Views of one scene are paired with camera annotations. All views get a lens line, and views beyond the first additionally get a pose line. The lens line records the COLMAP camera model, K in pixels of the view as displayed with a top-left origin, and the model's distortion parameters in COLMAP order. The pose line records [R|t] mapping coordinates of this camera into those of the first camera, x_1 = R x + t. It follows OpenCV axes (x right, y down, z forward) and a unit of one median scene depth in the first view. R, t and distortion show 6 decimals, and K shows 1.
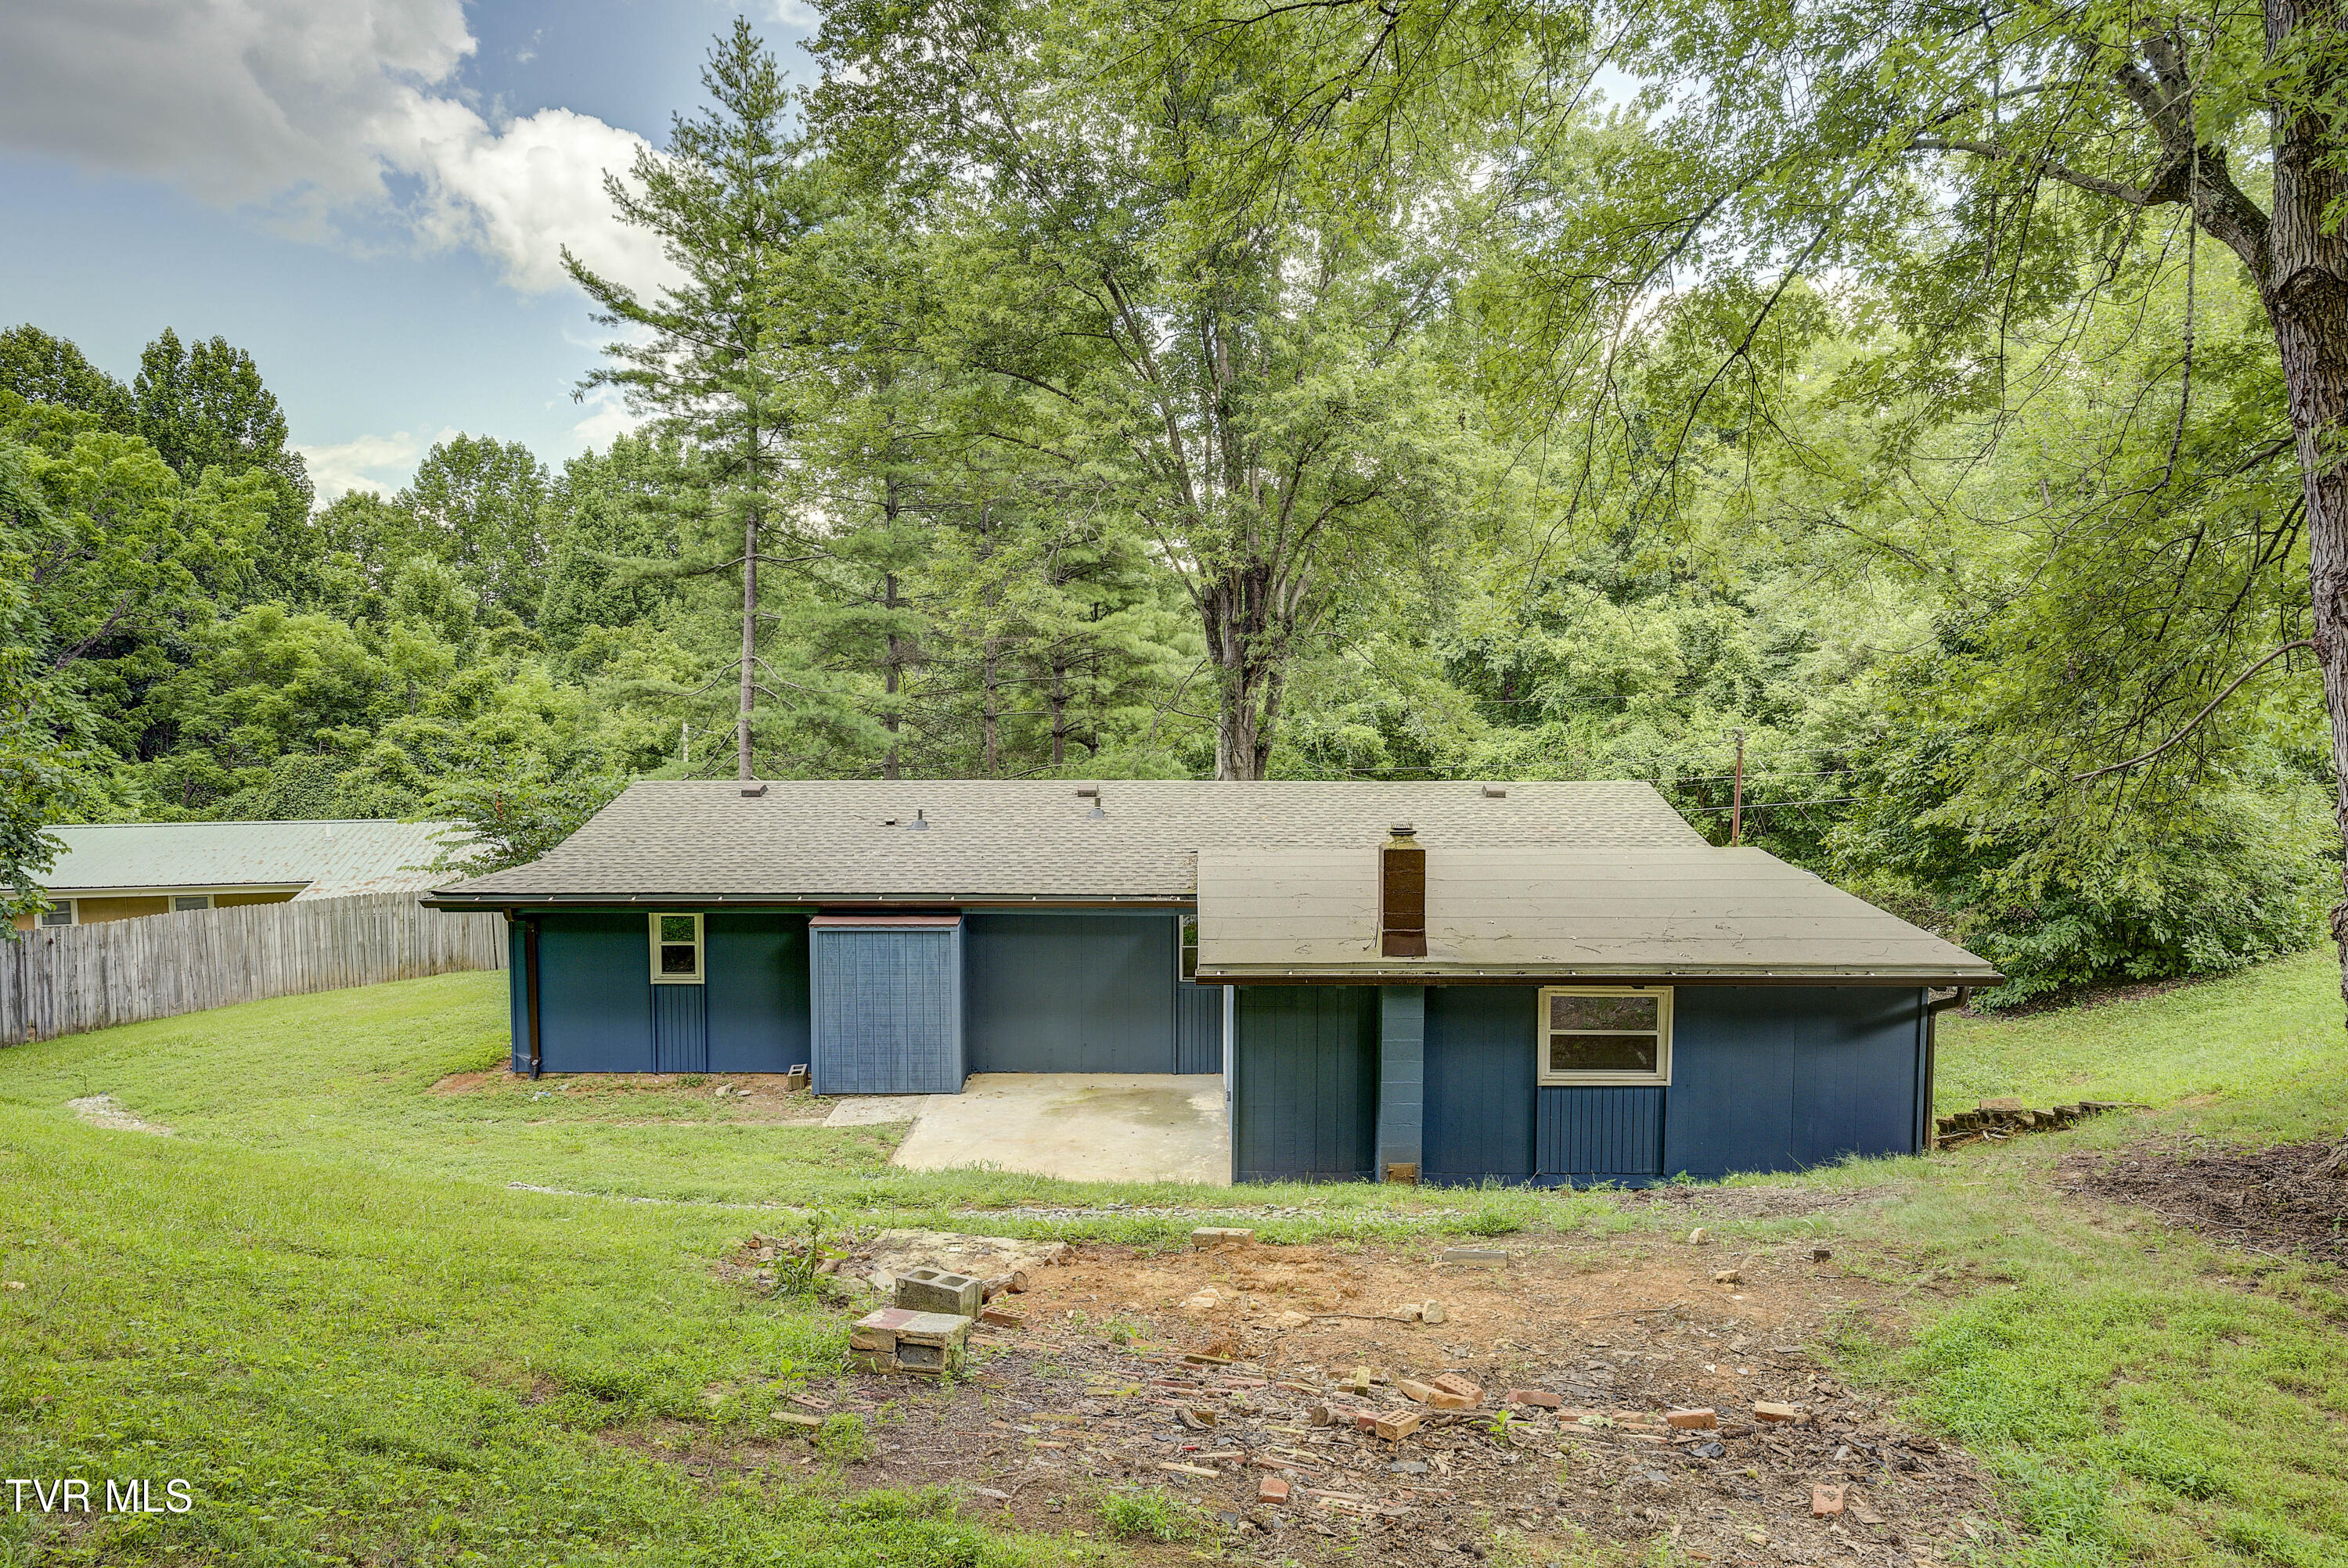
lens RADIAL K [[1460.9, 0, 1191.9], [0, 1460.9, 784.1], [0, 0, 1]] dist [0.015581, 0.000387]
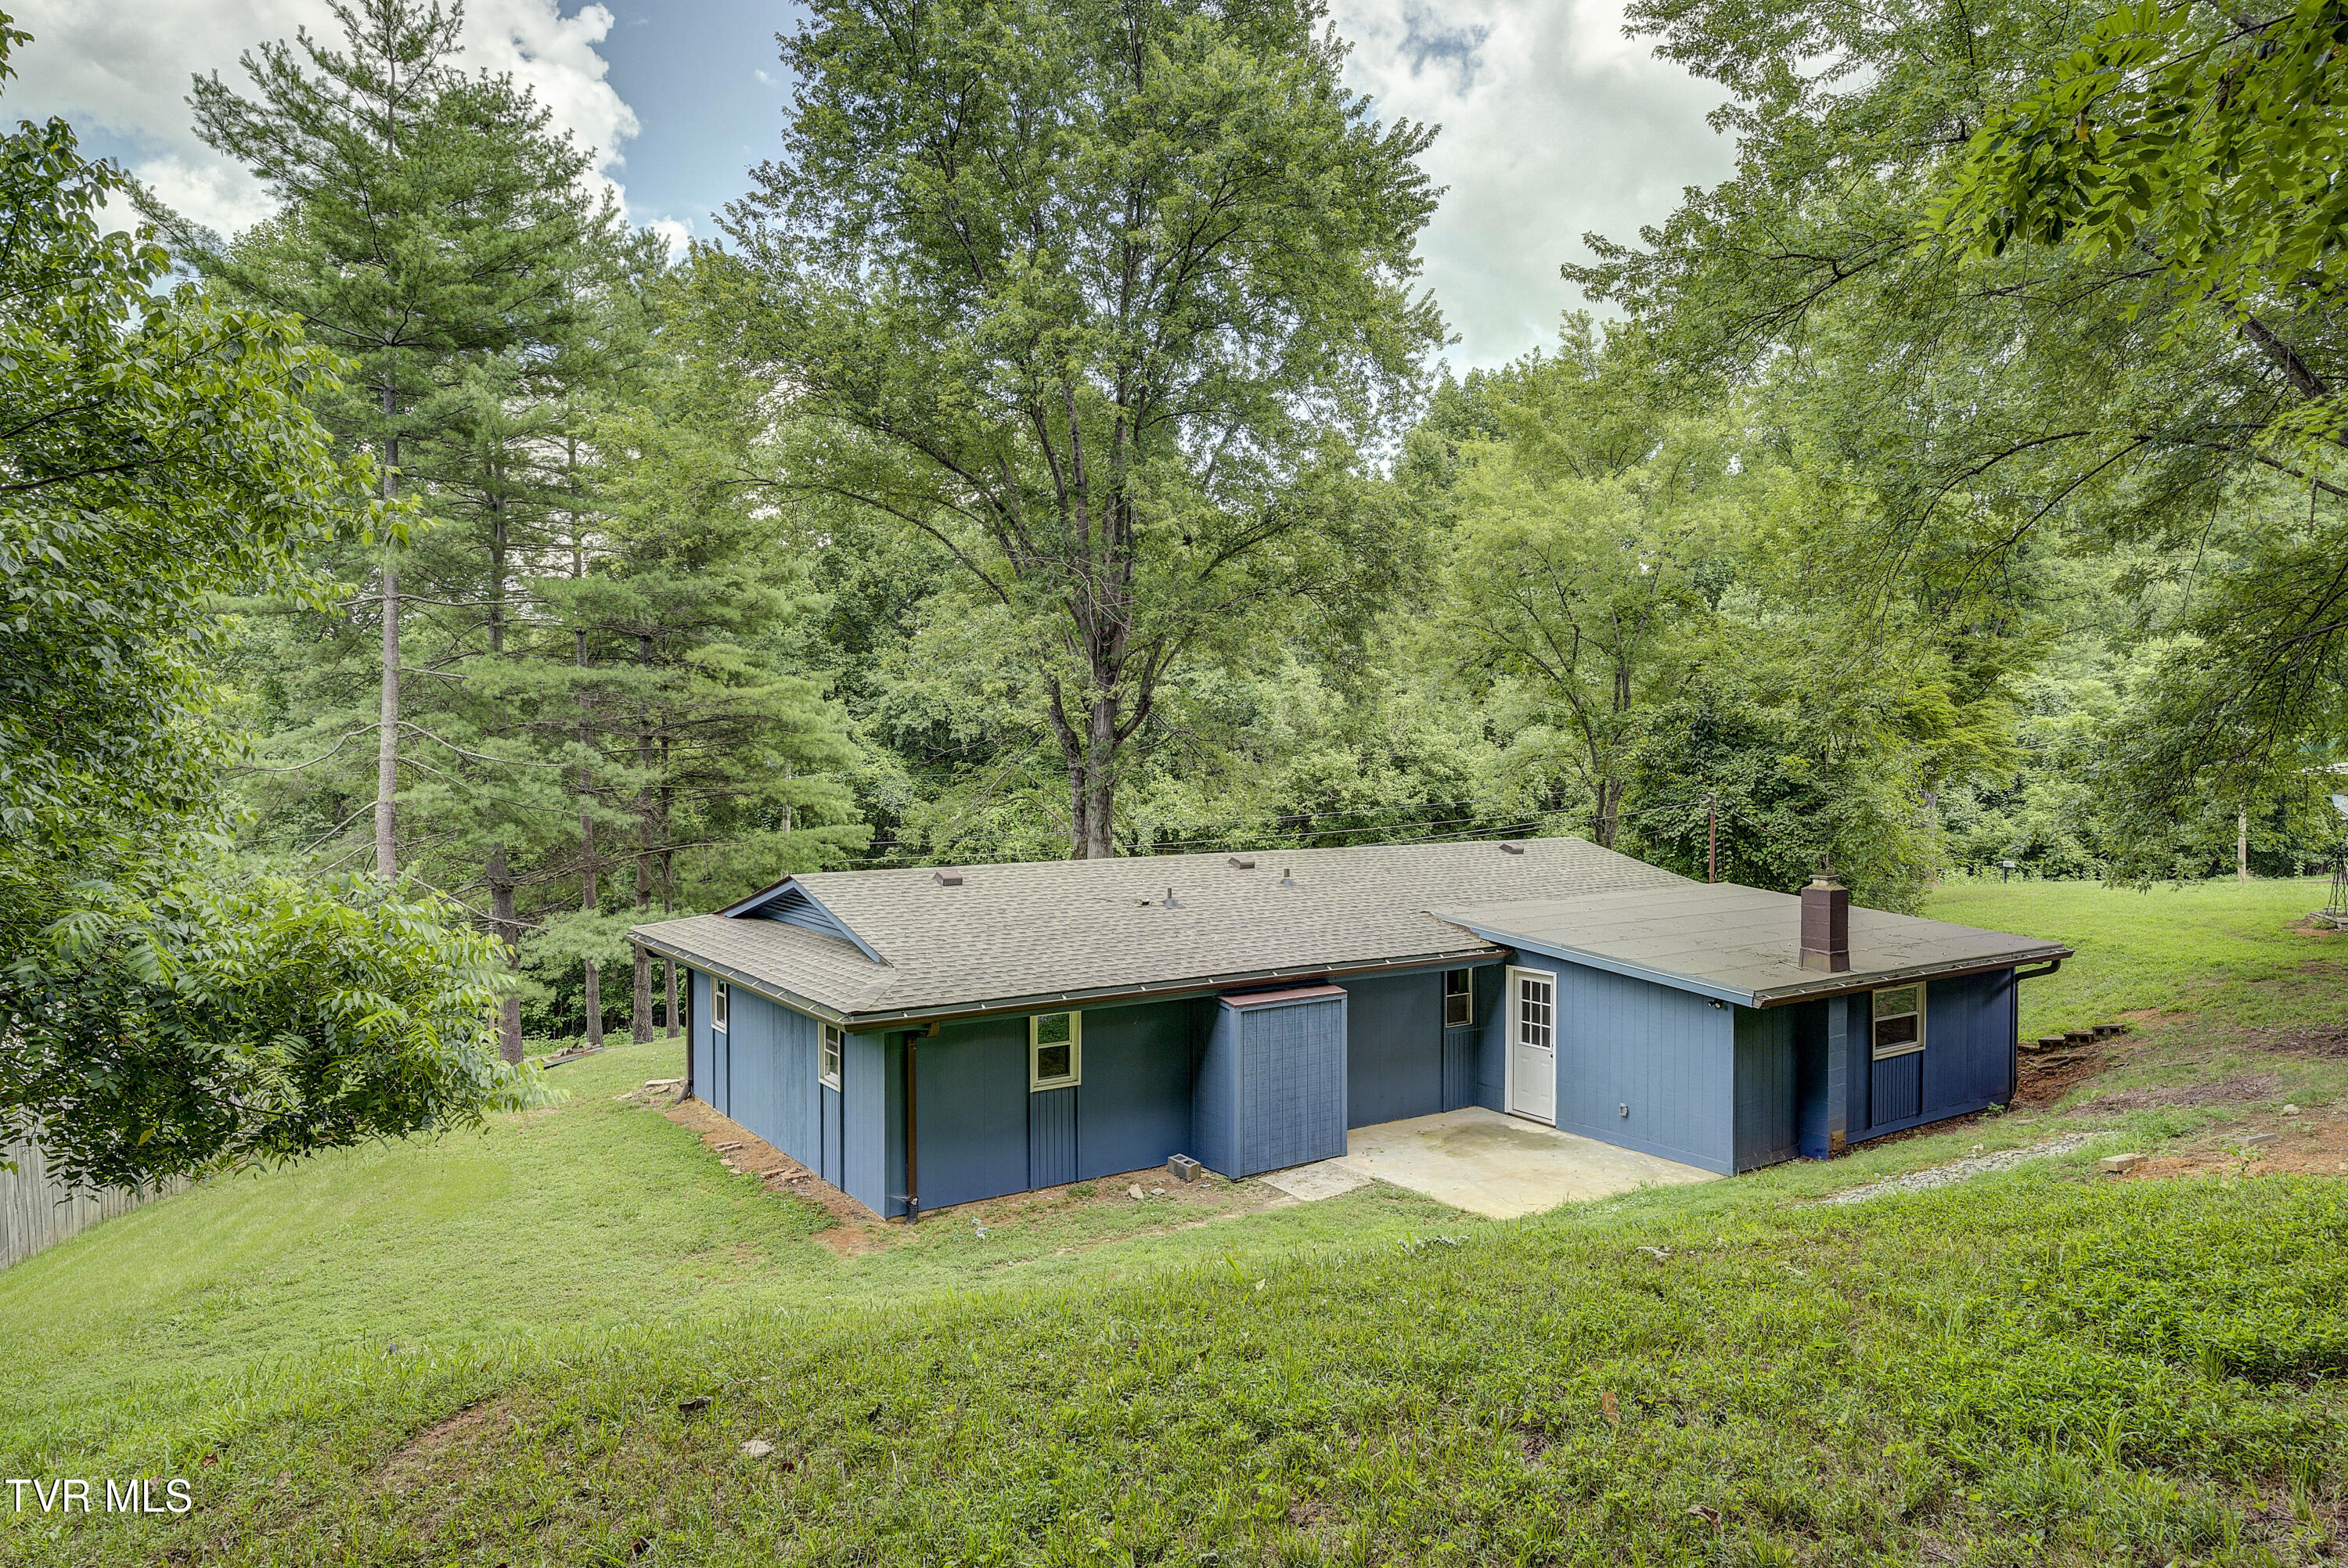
lens RADIAL K [[1460.9, 0, 1177.5], [0, 1460.9, 783.5], [0, 0, 1]] dist [0.015581, 0.000387]
pose [[0.819192, -0.013009, 0.573372, -0.841832], [0.037931, 0.998783, -0.031532, -0.025249], [-0.572264, 0.047579, 0.818688, 0.195074]]
